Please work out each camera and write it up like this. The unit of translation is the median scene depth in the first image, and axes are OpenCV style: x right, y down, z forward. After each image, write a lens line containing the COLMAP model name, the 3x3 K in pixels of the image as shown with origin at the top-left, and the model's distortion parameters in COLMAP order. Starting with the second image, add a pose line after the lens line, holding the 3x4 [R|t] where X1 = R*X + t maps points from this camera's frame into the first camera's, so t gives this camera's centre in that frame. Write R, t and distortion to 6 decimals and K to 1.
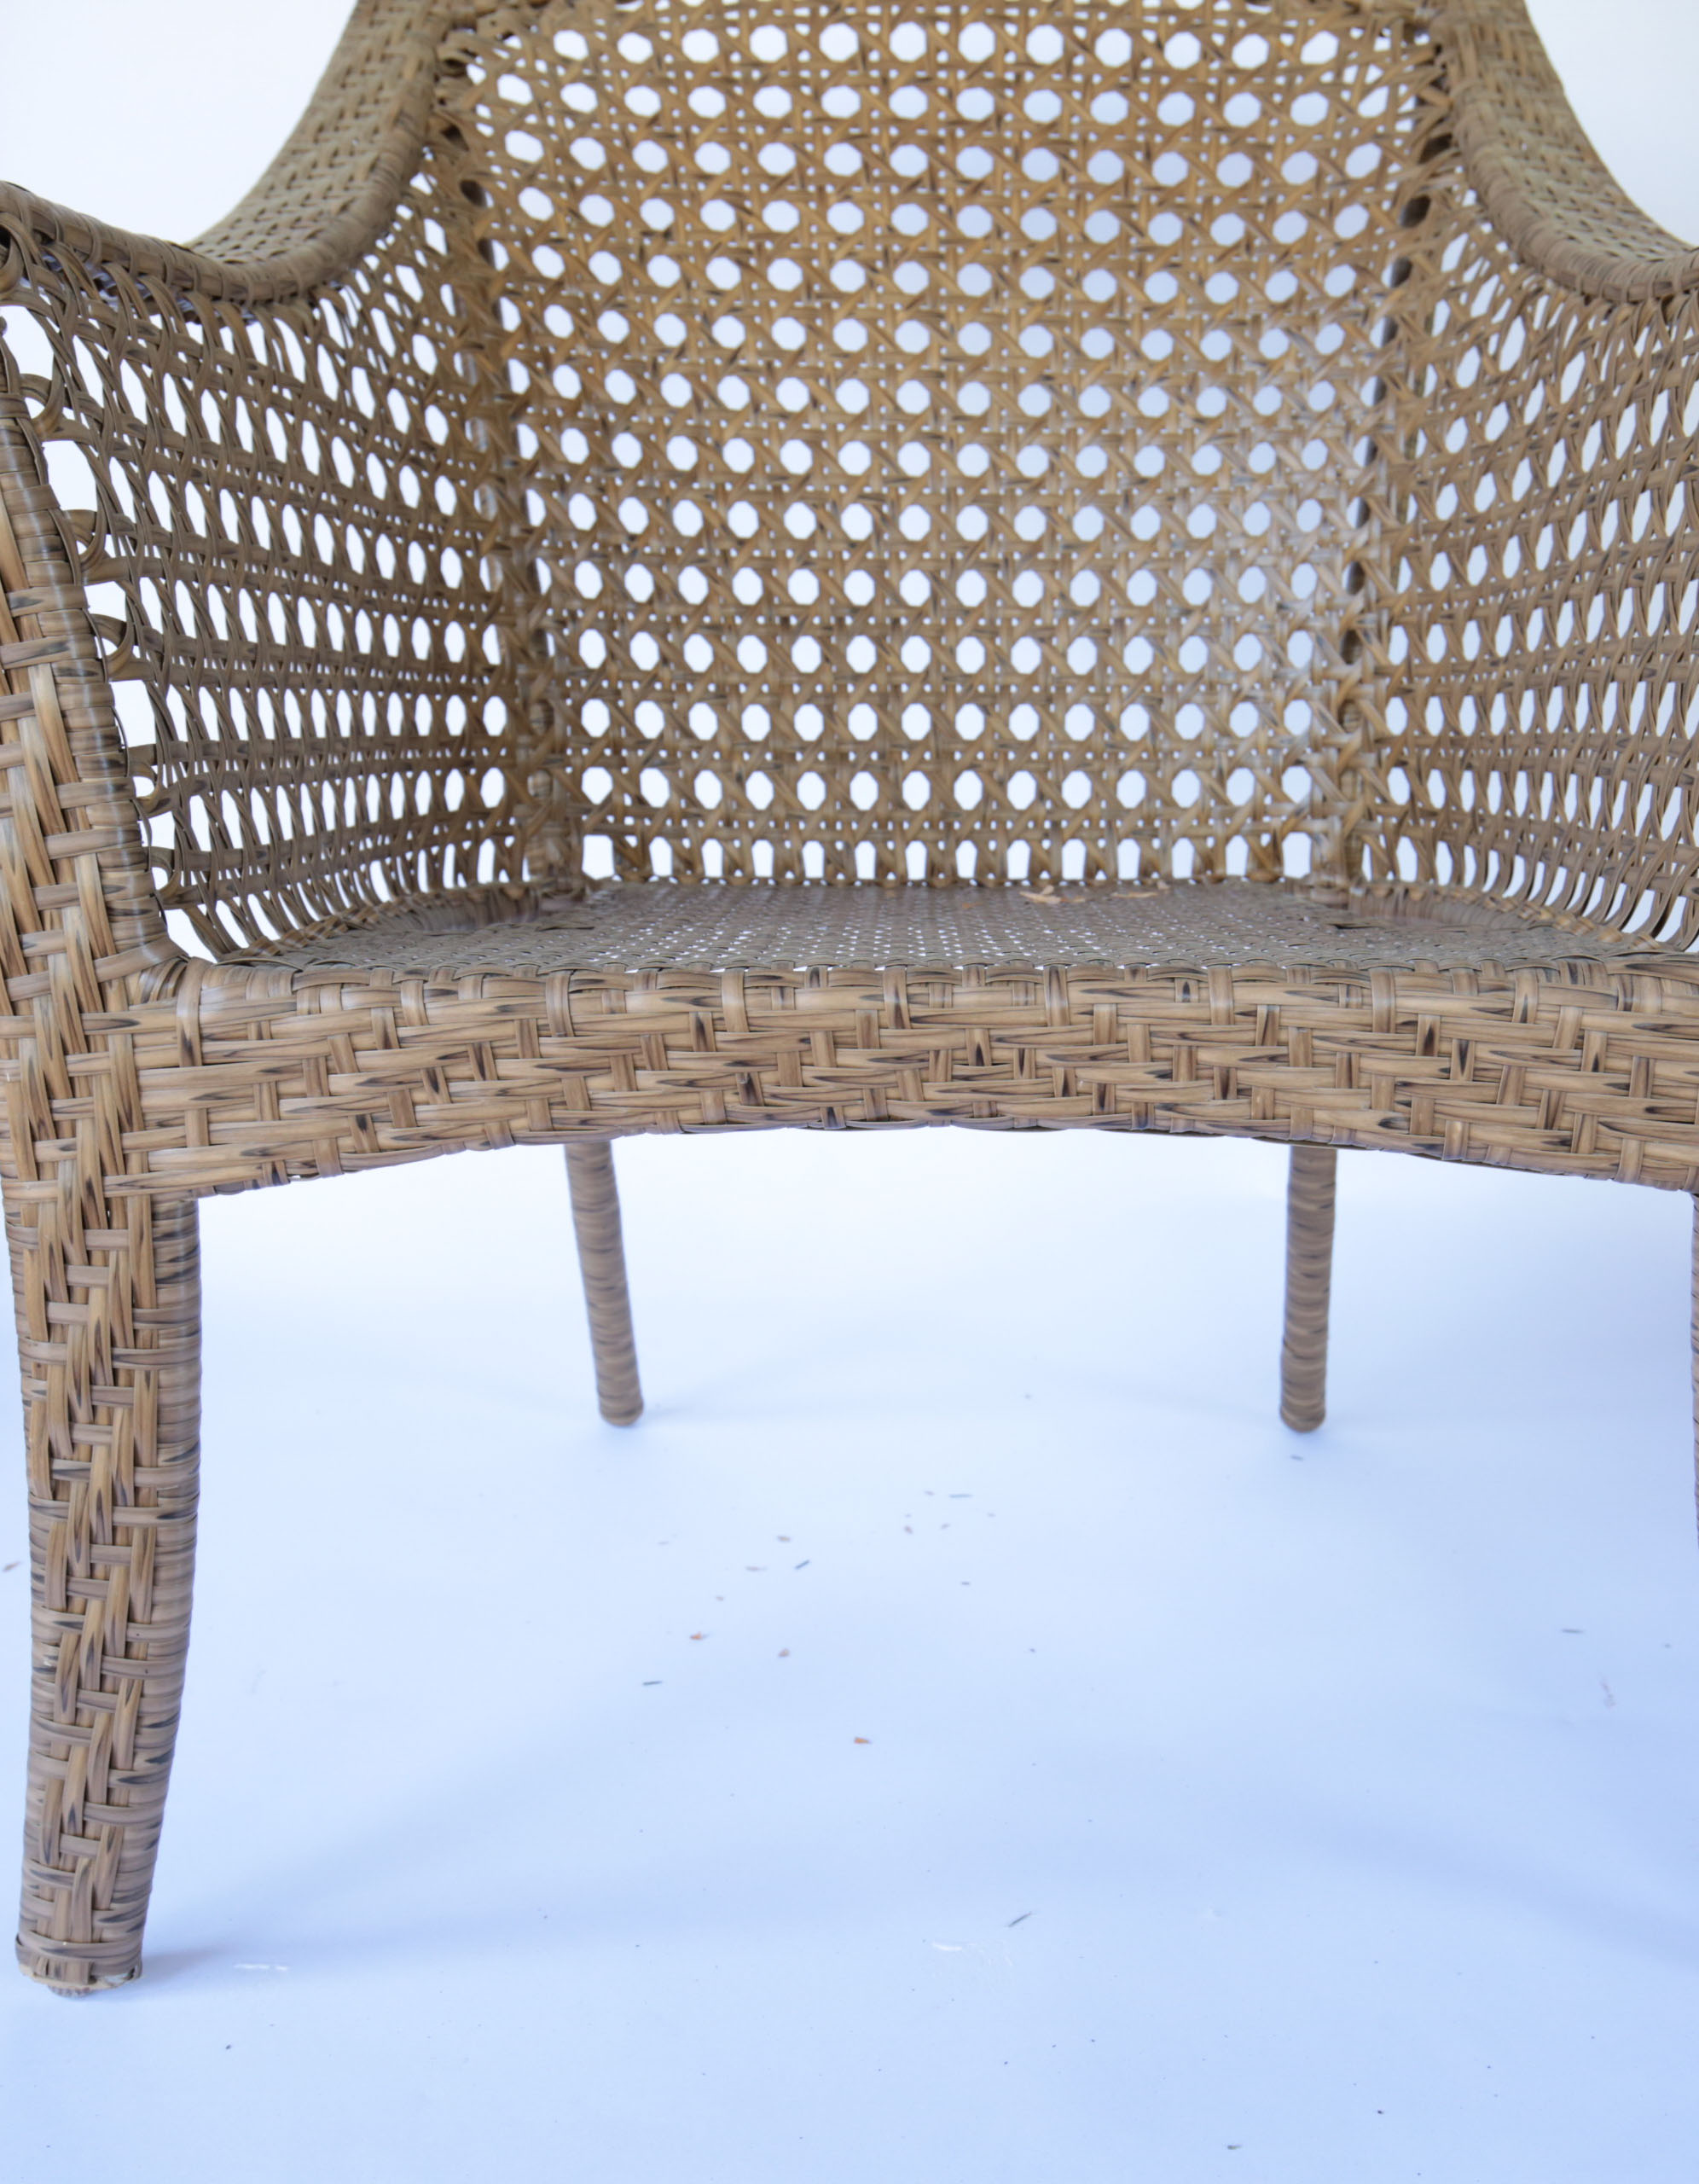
lens RADIAL K [[2222.7, 0, 938.5], [0, 2222.7, 1094.8], [0, 0, 1]] dist [0.011013, -0.029863]
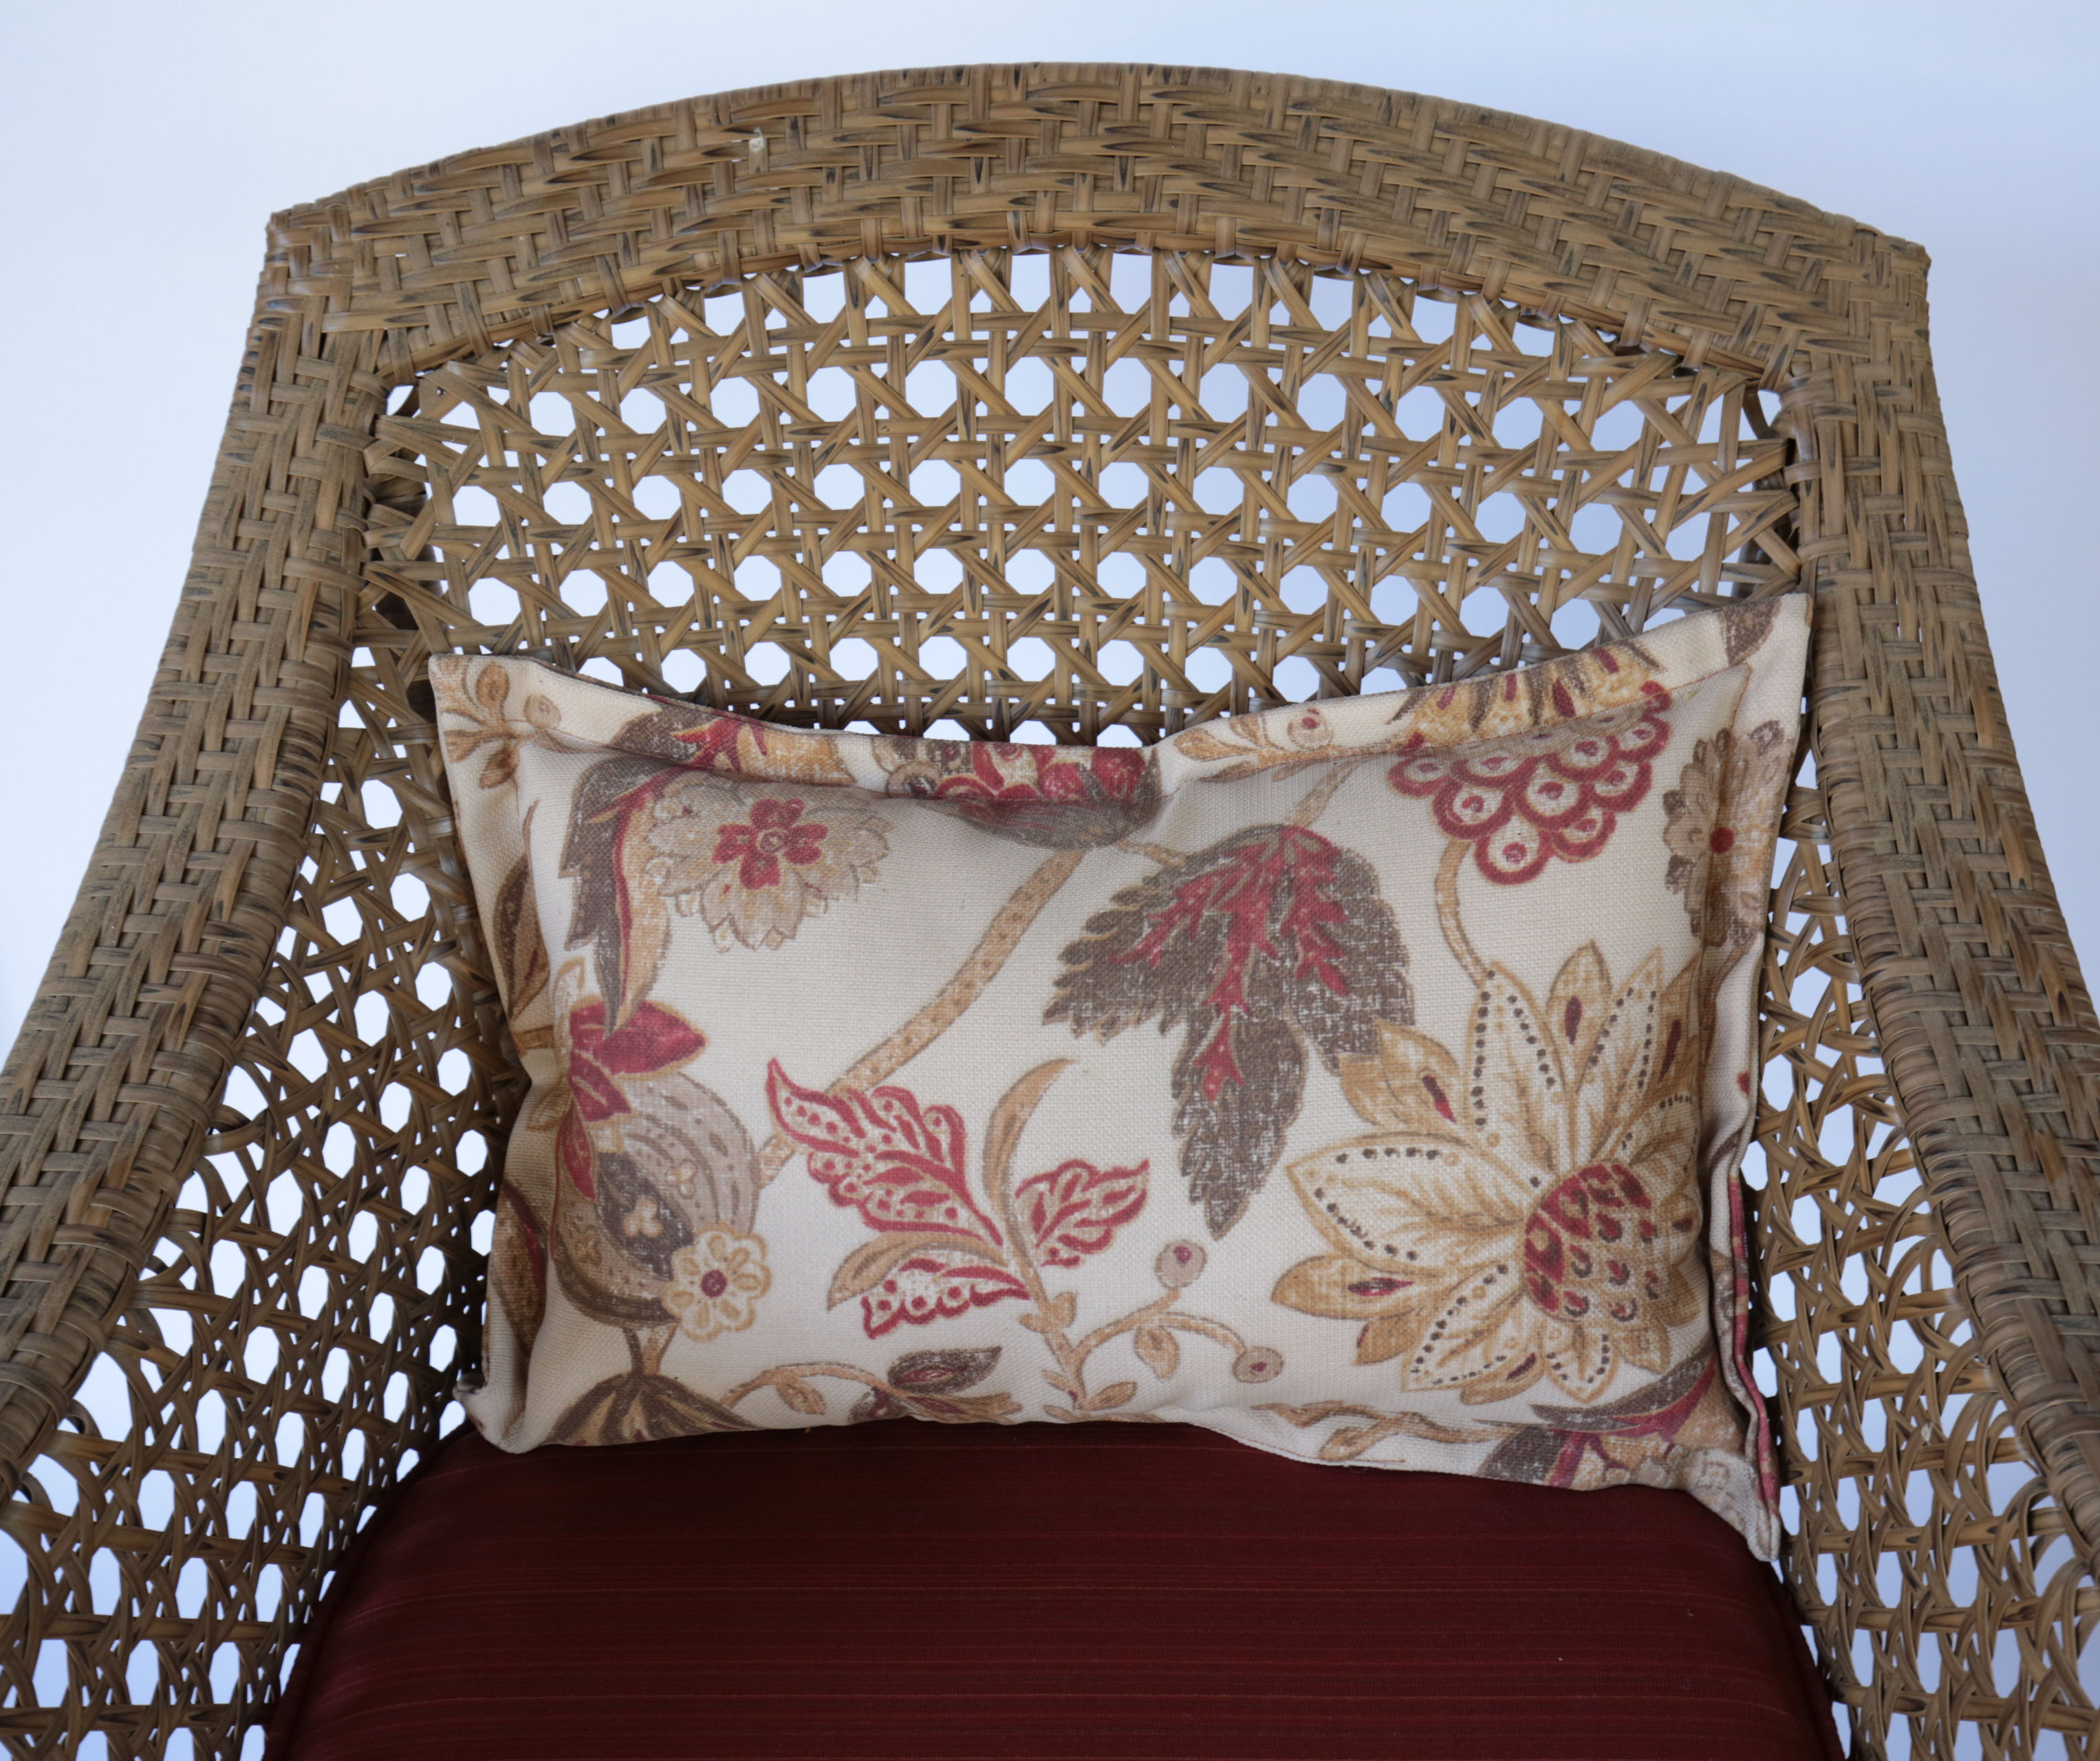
lens RADIAL K [[2517.9, 0, 1067.4], [0, 2517.9, 874.4], [0, 0, 1]] dist [0.042829, -0.002298]
pose [[0.998890, 0.012882, -0.045303, 0.037162], [0.002147, 0.948416, 0.317023, -0.591934], [0.047050, -0.316768, 0.947335, 0.200978]]
